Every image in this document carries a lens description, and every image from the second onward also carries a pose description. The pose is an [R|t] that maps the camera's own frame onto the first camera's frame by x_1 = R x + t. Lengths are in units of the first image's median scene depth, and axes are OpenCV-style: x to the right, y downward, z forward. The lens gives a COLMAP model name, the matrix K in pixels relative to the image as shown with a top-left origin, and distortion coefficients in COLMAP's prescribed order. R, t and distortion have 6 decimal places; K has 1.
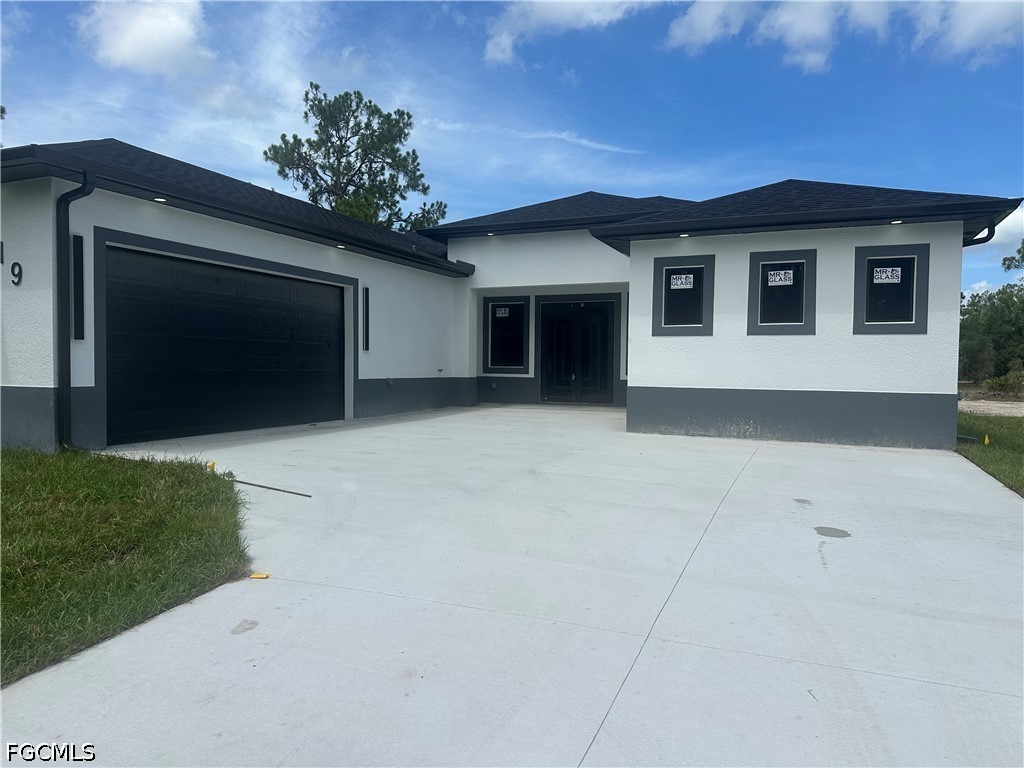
lens RADIAL K [[715.7, 0, 512.3], [0, 715.7, 387.0], [0, 0, 1]] dist [0.122232, -0.180227]
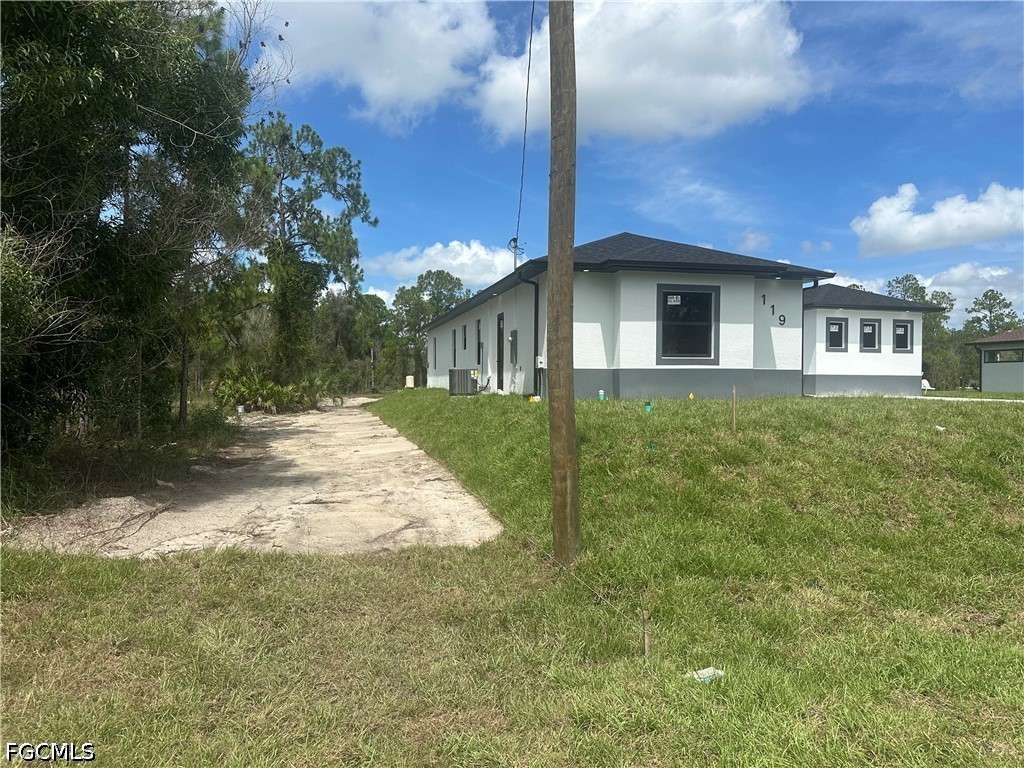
lens RADIAL K [[715.7, 0, 512.3], [0, 715.7, 387.0], [0, 0, 1]] dist [0.122232, -0.180227]
pose [[0.800241, -0.008700, 0.599616, -1.559576], [0.023996, 0.999559, -0.017521, 0.042335], [-0.599199, 0.028409, 0.800096, -0.174347]]
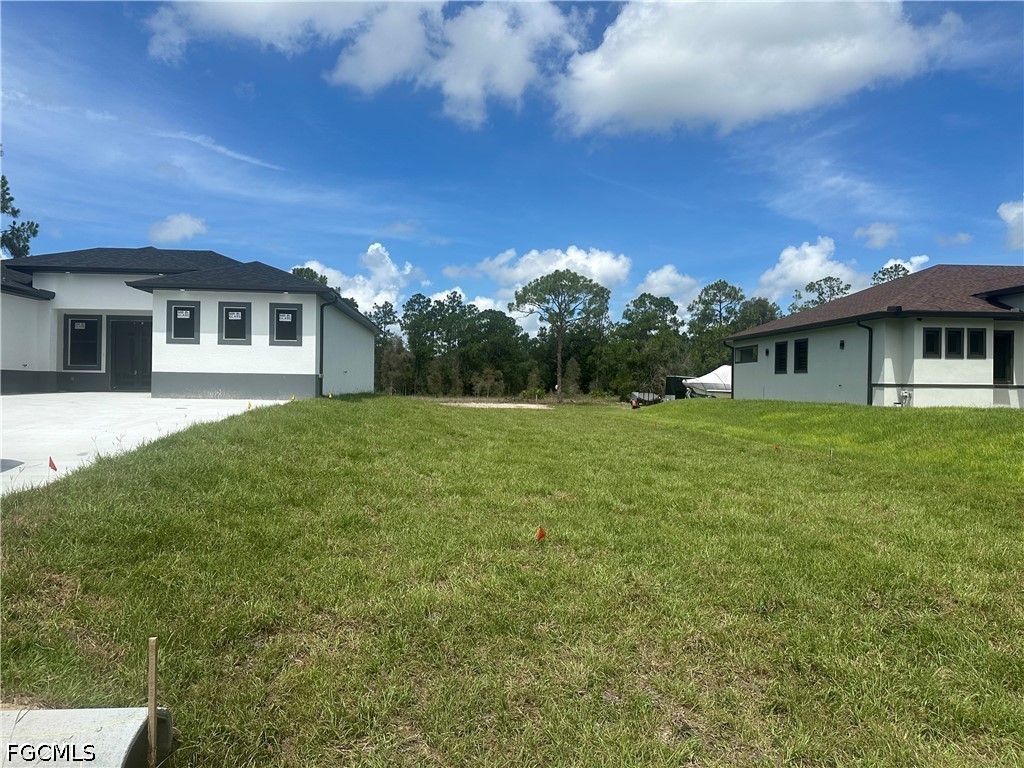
lens RADIAL K [[715.7, 0, 512.3], [0, 715.7, 387.0], [0, 0, 1]] dist [0.122232, -0.180227]
pose [[0.889869, 0.002570, 0.456209, 0.110807], [0.009788, 0.999646, -0.024723, 0.072807], [-0.456111, 0.026466, 0.889529, -0.809155]]
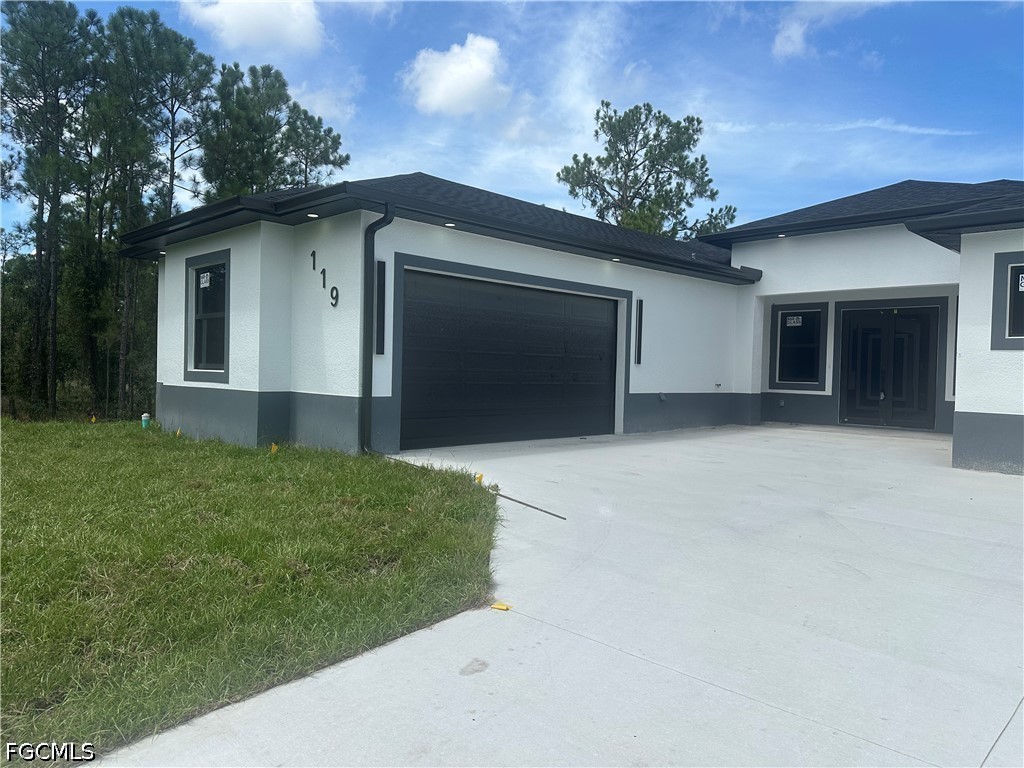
lens RADIAL K [[715.7, 0, 512.3], [0, 715.7, 387.0], [0, 0, 1]] dist [0.122232, -0.180227]
pose [[0.925941, 0.021107, -0.377077, 0.005503], [-0.026504, 0.999607, -0.009130, -0.005750], [0.376736, 0.018448, 0.926137, 0.032034]]
